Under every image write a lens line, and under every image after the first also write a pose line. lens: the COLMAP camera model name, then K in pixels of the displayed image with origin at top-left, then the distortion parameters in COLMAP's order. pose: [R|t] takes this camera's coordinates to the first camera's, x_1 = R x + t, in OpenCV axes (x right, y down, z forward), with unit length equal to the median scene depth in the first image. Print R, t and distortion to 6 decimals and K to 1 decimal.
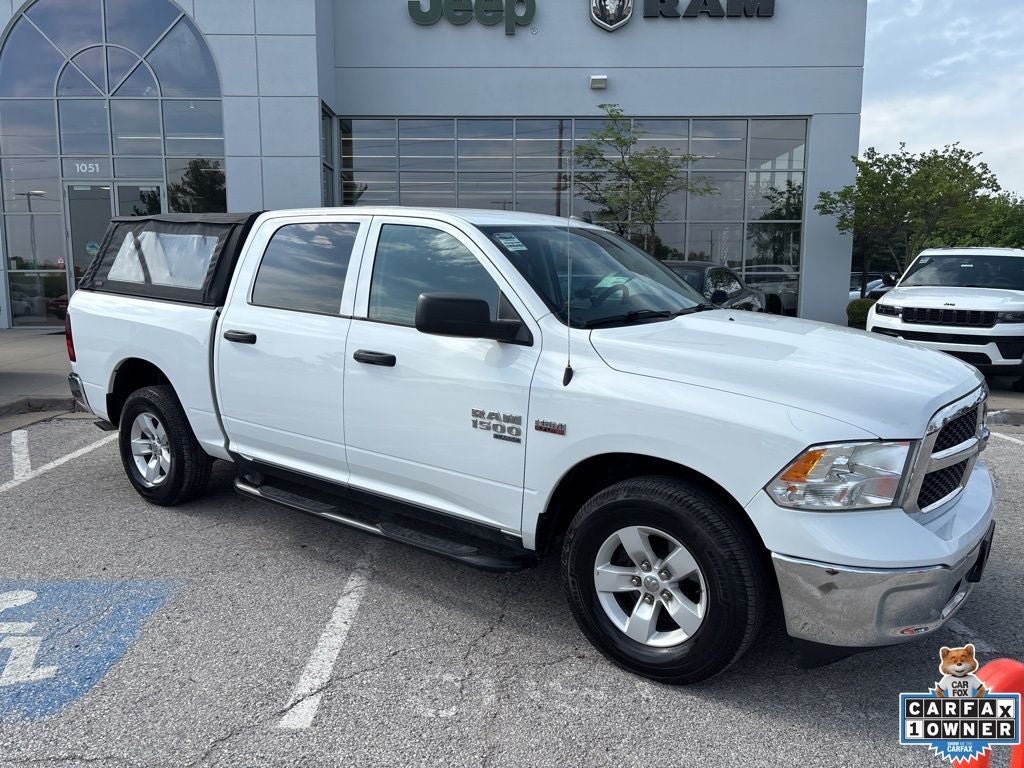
lens RADIAL K [[776.1, 0, 509.8], [0, 776.1, 384.6], [0, 0, 1]] dist [0.046706, -0.054397]
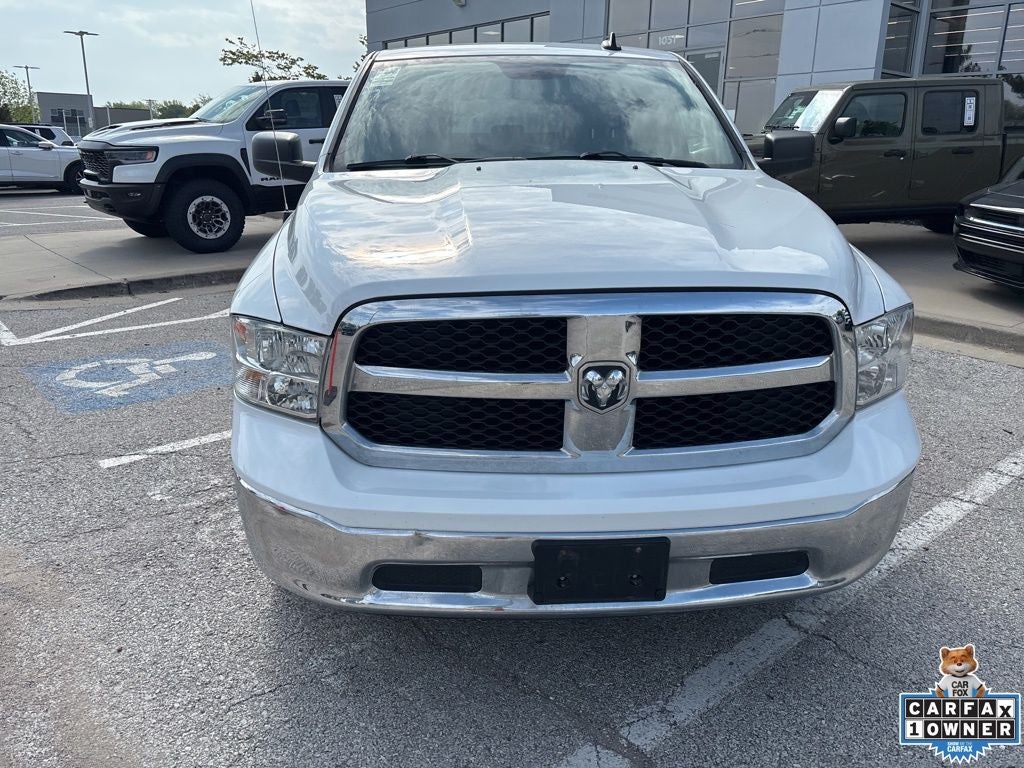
lens RADIAL K [[776.1, 0, 500.6], [0, 776.1, 373.7], [0, 0, 1]] dist [0.046706, -0.054397]
pose [[0.637766, 0.214824, -0.739666, 0.861449], [-0.110793, 0.975917, 0.187910, -0.033055], [0.762221, -0.037893, 0.646207, 0.507154]]
